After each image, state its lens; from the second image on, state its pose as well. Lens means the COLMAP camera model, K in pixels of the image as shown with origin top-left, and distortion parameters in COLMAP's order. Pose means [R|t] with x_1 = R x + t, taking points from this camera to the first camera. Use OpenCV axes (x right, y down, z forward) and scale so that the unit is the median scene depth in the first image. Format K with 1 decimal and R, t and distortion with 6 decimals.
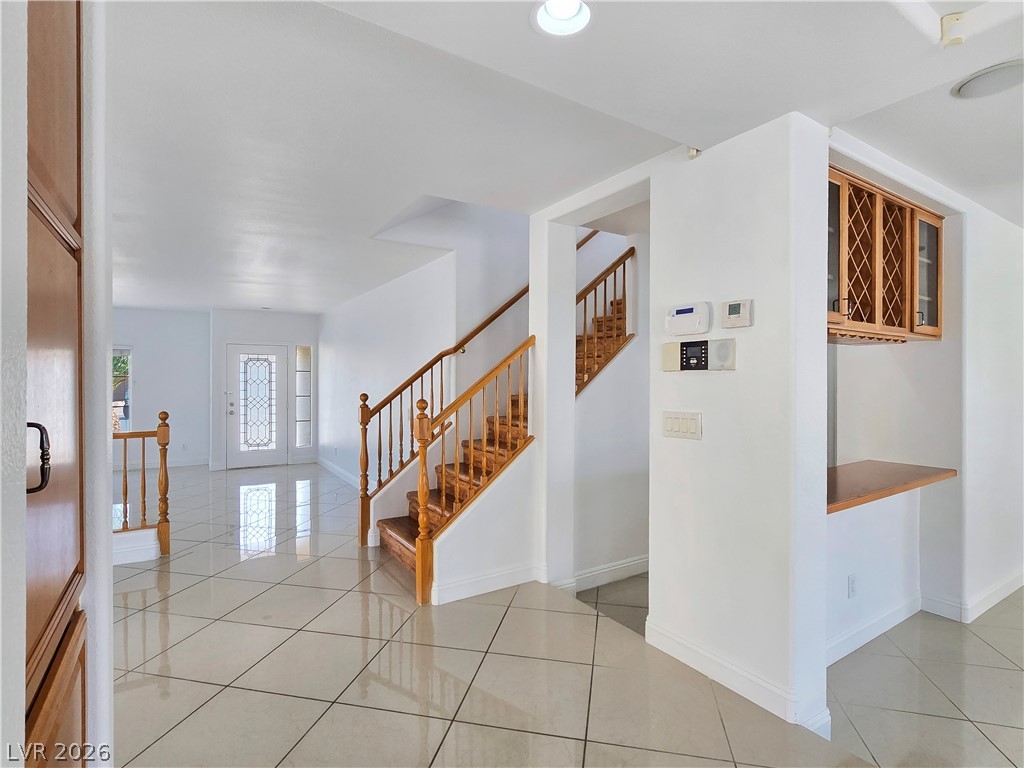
lens RADIAL K [[512.7, 0, 499.9], [0, 512.7, 379.6], [0, 0, 1]] dist [-0.002654, -0.000041]
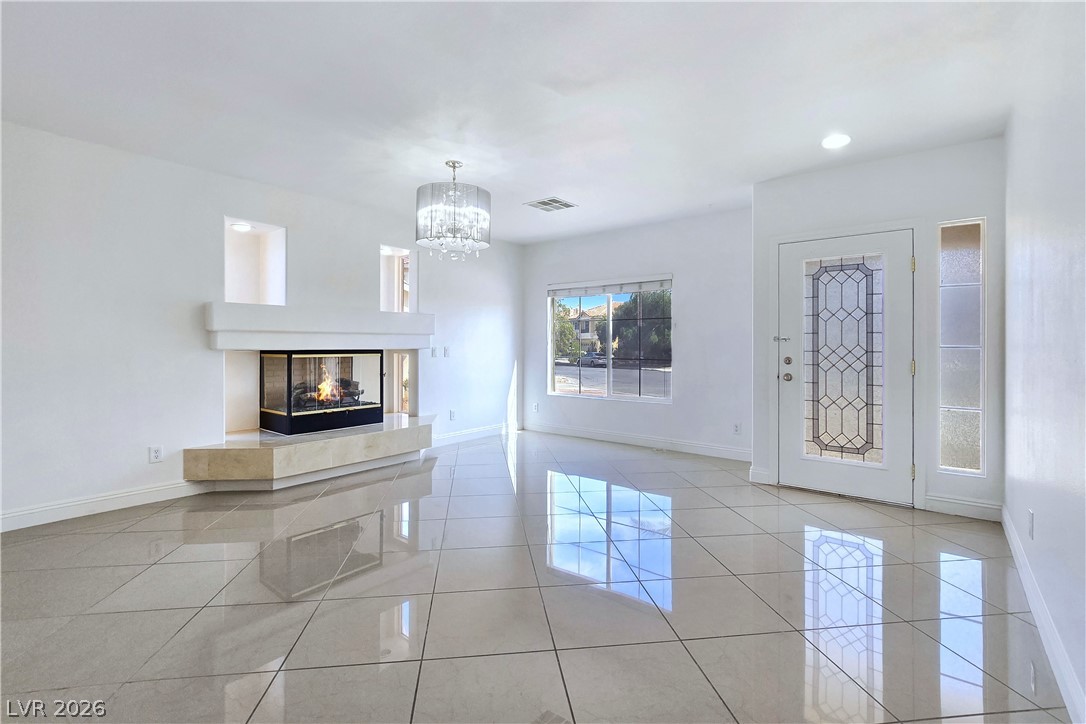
lens RADIAL K [[485.4, 0, 565.6], [0, 485.4, 346.1], [0, 0, 1]] dist [0.000083, -0.000586]
pose [[0.372034, 0.002710, -0.928215, -0.326571], [0.010111, 0.999925, 0.006972, 0.059011], [0.928164, -0.011979, 0.371978, 1.287932]]
